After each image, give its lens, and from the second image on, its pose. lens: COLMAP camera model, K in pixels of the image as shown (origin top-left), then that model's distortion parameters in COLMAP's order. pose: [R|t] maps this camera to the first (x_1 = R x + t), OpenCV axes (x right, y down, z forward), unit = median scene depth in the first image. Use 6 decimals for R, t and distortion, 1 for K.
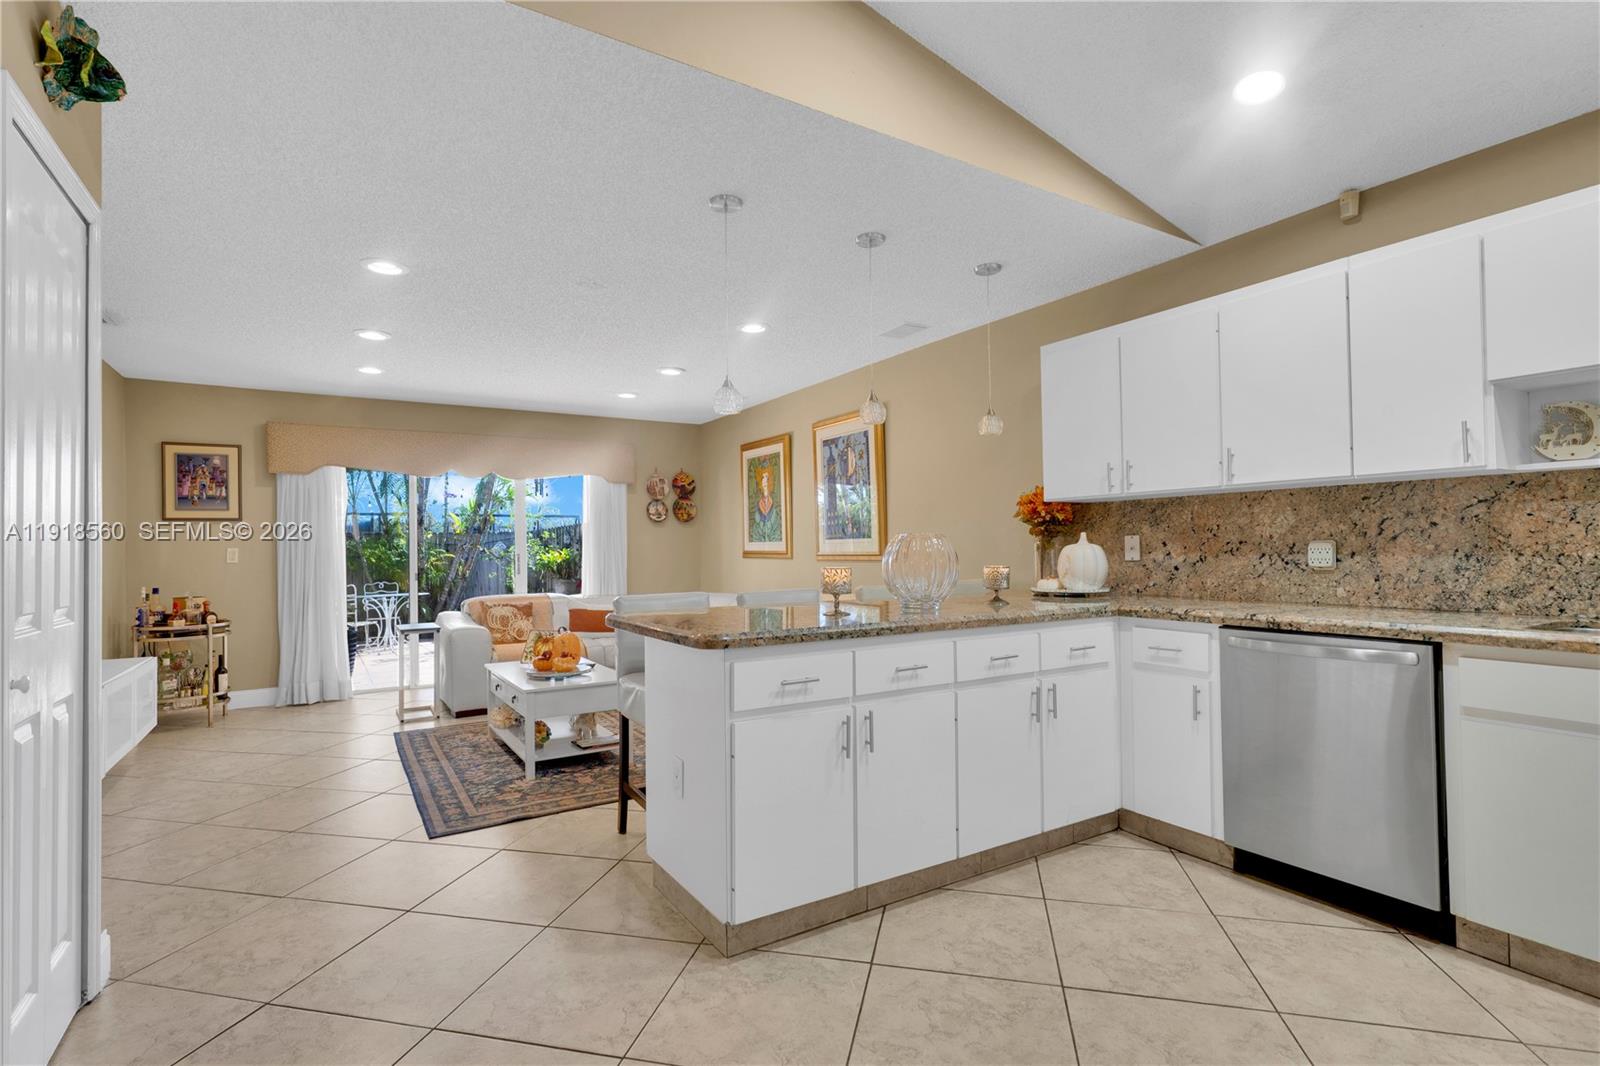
lens RADIAL K [[760.0, 0, 794.5], [0, 760.0, 529.4], [0, 0, 1]] dist [-0.001344, 0.001181]
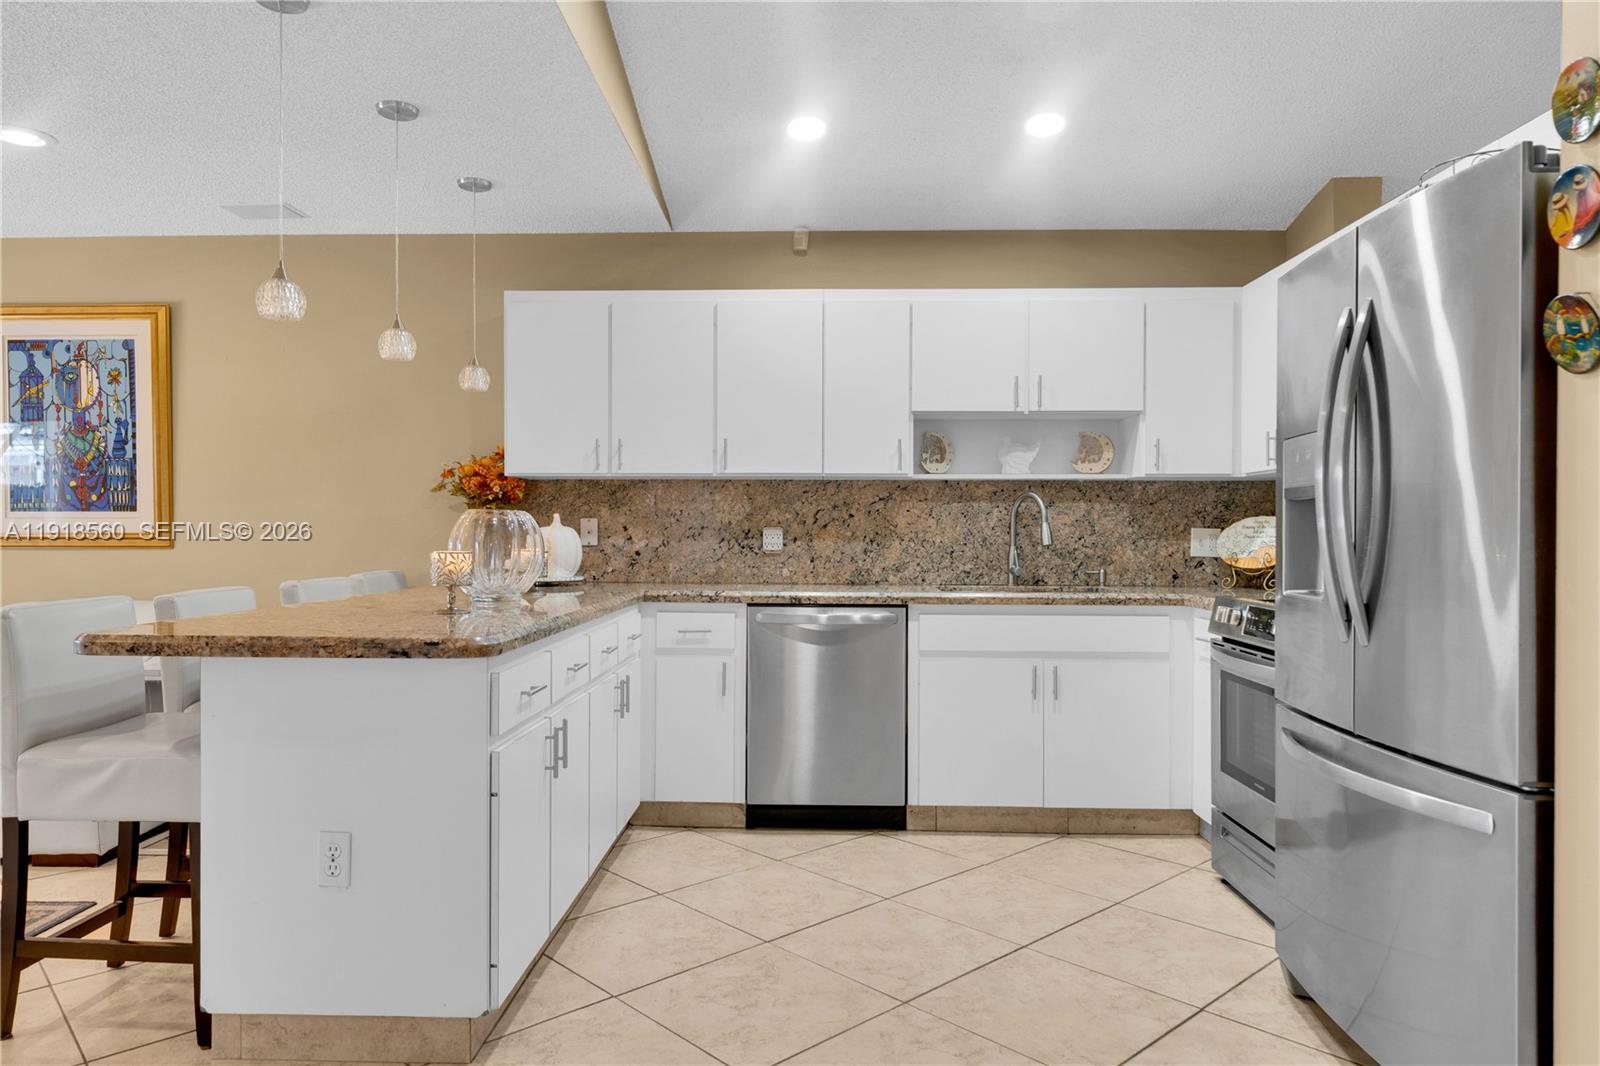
lens RADIAL K [[1030.8, 0, 797.5], [0, 1030.8, 524.7], [0, 0, 1]] dist [-0.000074, 0.000915]
pose [[0.546469, 0.018549, 0.837274, -0.474116], [-0.031557, 0.999501, -0.001547, 0.009909], [-0.836884, -0.025576, 0.546782, 0.105704]]
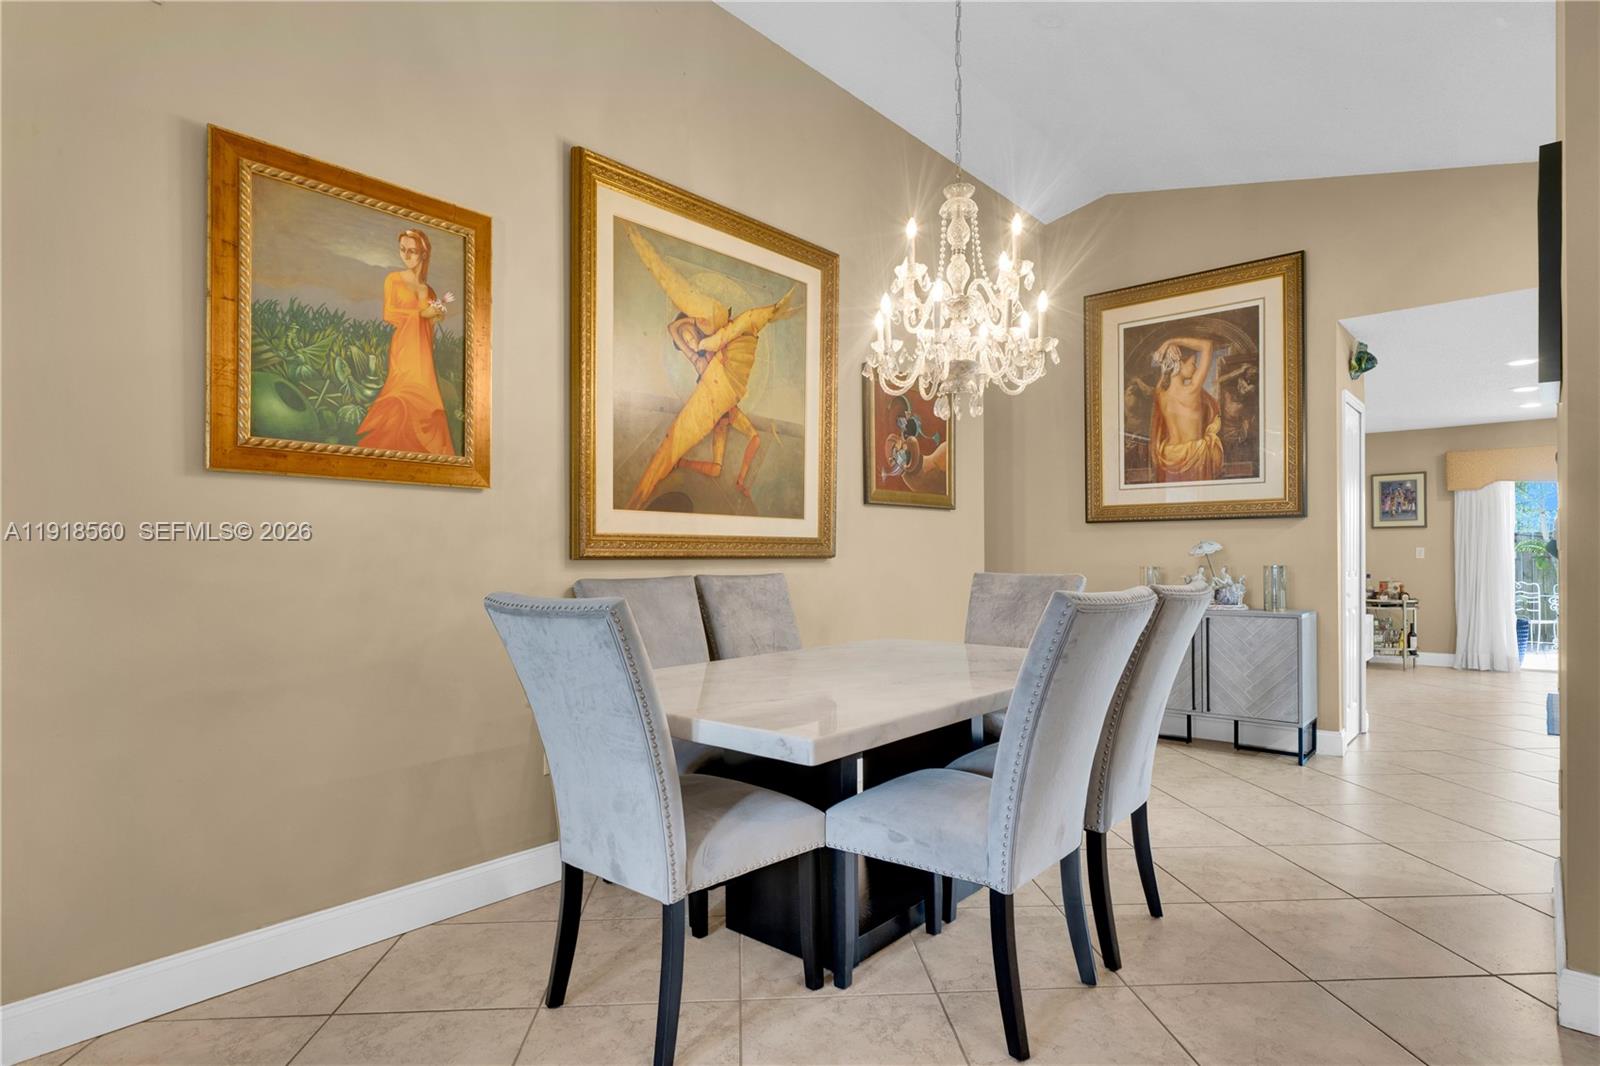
lens RADIAL K [[820.9, 0, 799.0], [0, 820.9, 557.1], [0, 0, 1]] dist [-0.007099, 0.003430]
pose [[0.282505, 0.017864, -0.959100, 0.638709], [0.018722, 0.999533, 0.024132, -0.026674], [0.959083, -0.024774, 0.282039, -0.871616]]
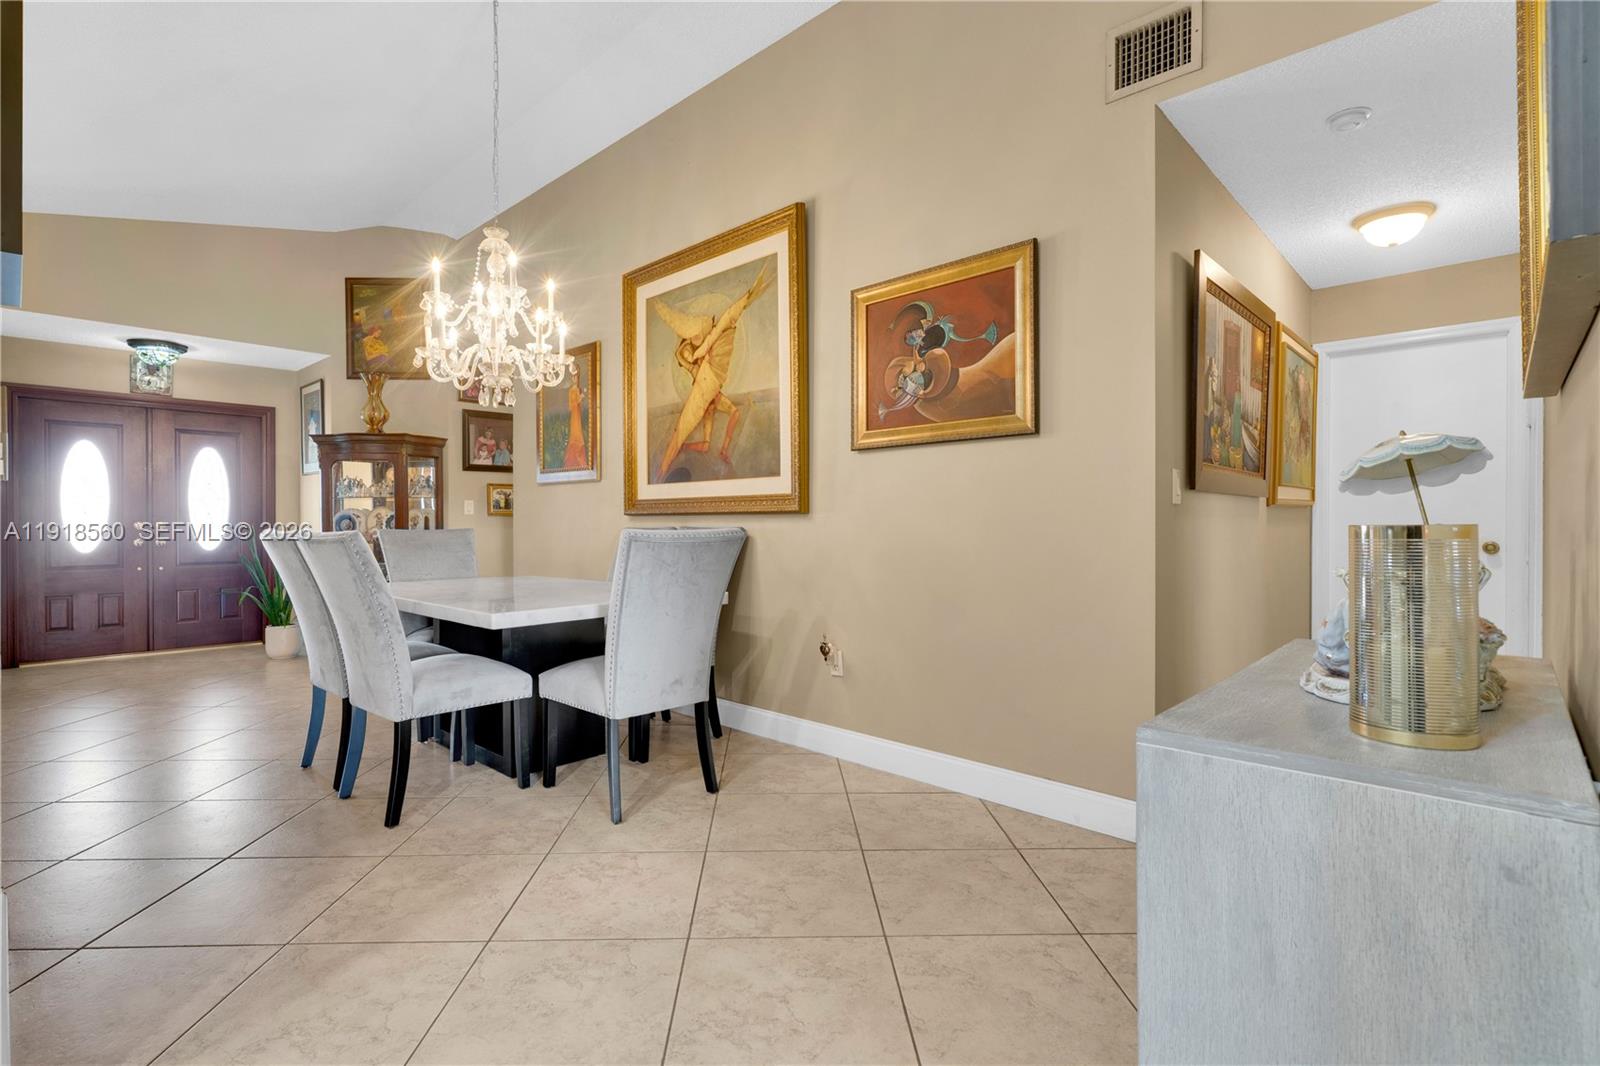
lens RADIAL K [[749.5, 0, 789.2], [0, 749.5, 521.6], [0, 0, 1]] dist [0.009370, -0.001337]
pose [[-0.967067, 0.013978, -0.254139, -0.175766], [0.020581, 0.999516, -0.023344, 0.037912], [0.253689, -0.027805, -0.966886, 0.490602]]
